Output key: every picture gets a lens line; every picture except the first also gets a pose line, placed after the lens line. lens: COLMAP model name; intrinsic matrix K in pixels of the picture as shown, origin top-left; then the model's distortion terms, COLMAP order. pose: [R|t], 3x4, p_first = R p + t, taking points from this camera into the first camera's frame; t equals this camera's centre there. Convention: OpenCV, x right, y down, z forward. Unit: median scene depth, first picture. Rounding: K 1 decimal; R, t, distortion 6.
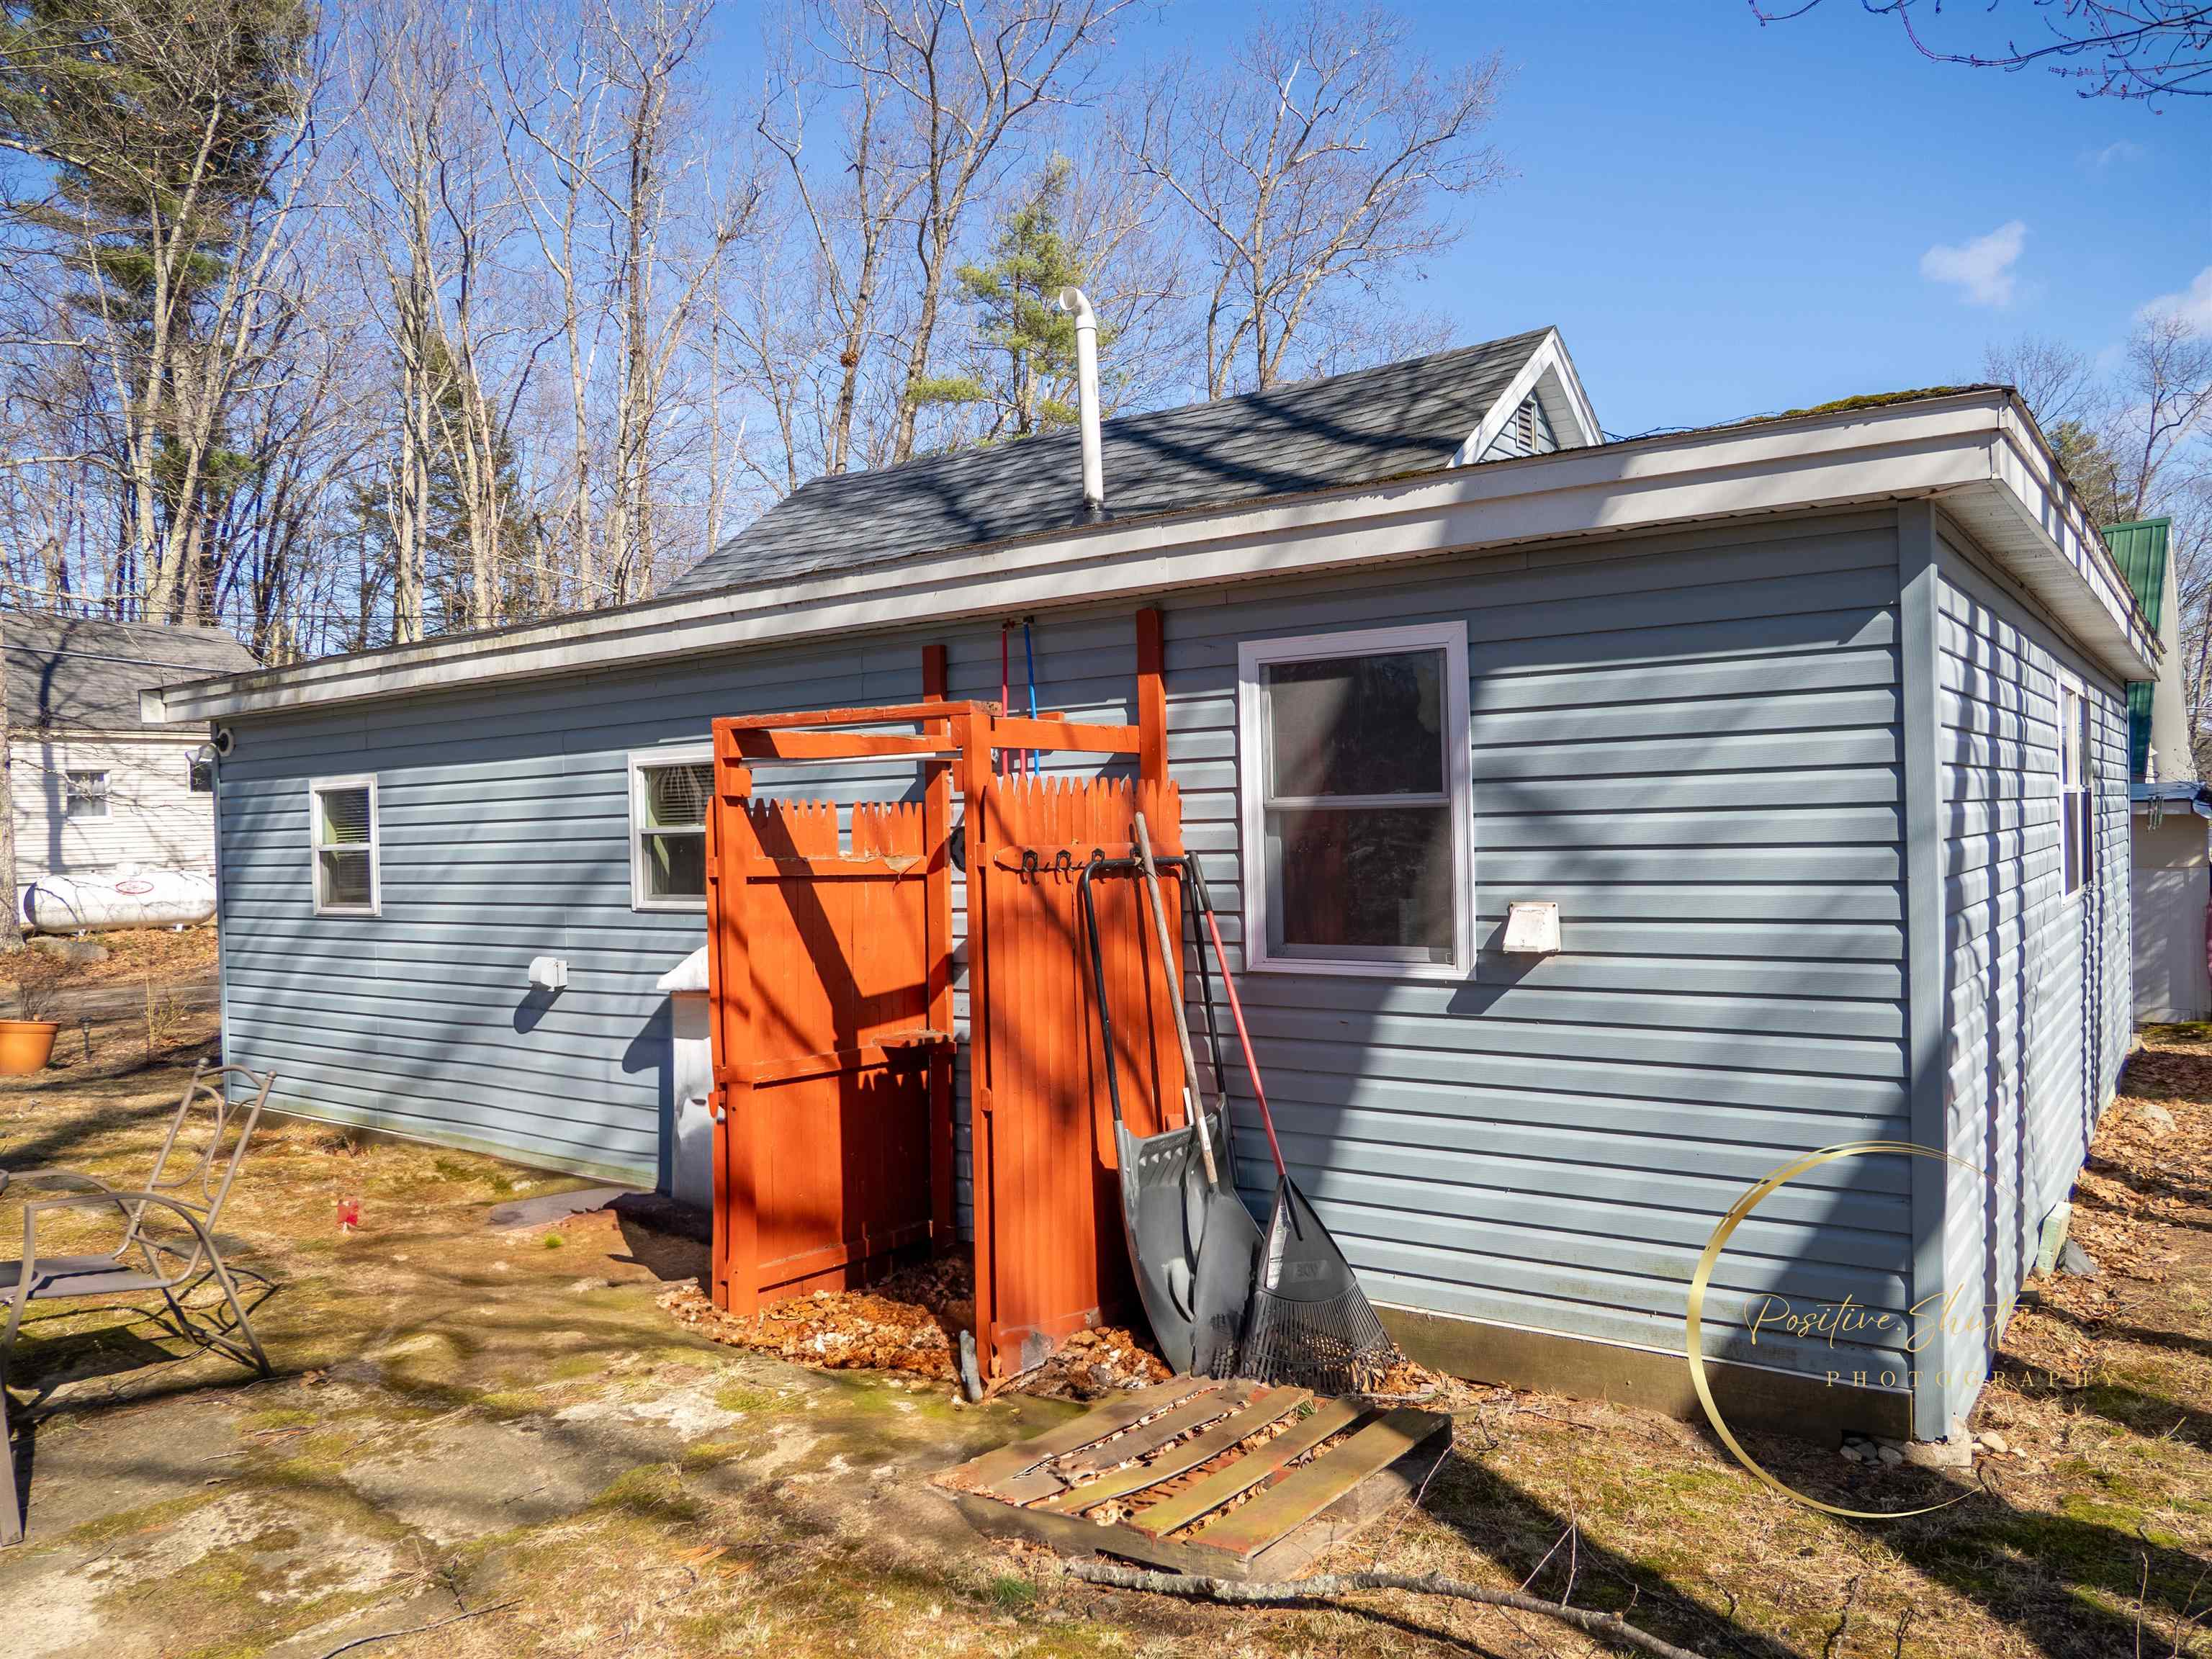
lens RADIAL K [[1595.2, 0, 1101.7], [0, 1595.2, 835.8], [0, 0, 1]] dist [-0.050789, 0.023642]
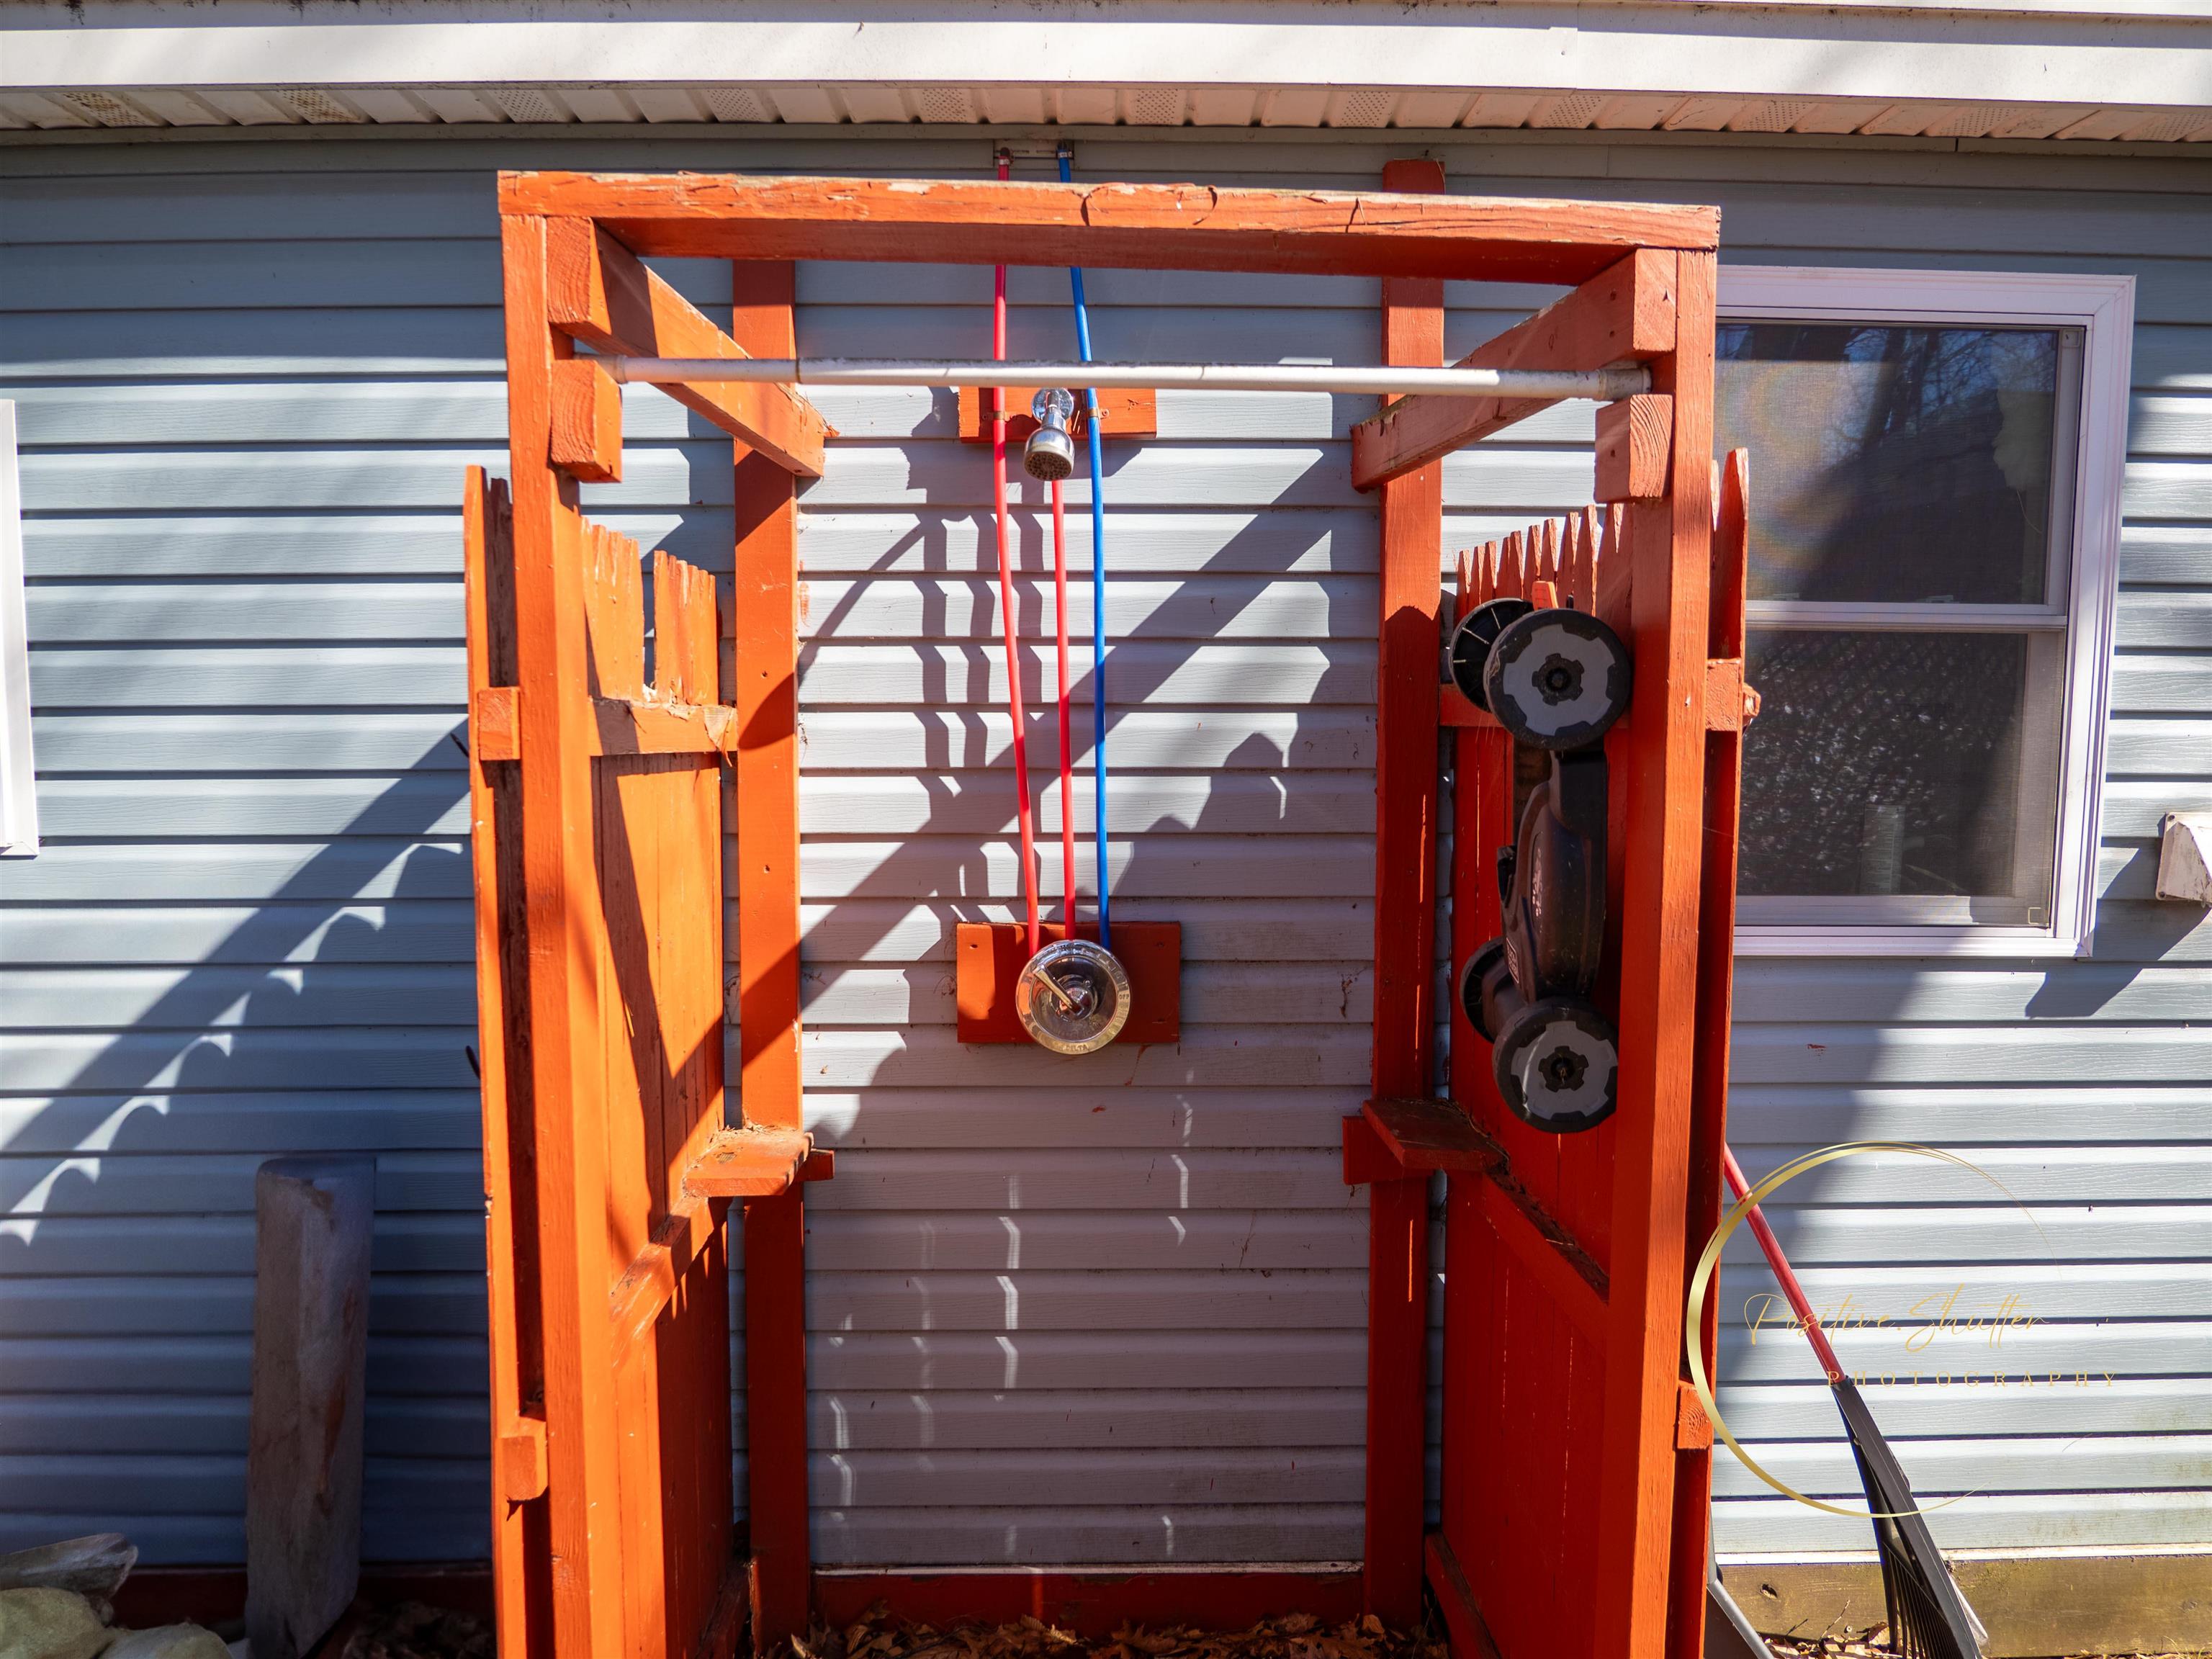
lens RADIAL K [[1595.2, 0, 1101.7], [0, 1595.2, 835.8], [0, 0, 1]] dist [-0.050789, 0.023642]
pose [[0.792822, -0.040223, 0.608125, -0.352539], [-0.020884, 0.995441, 0.093069, 0.006836], [-0.609095, -0.086488, 0.788367, 0.773180]]
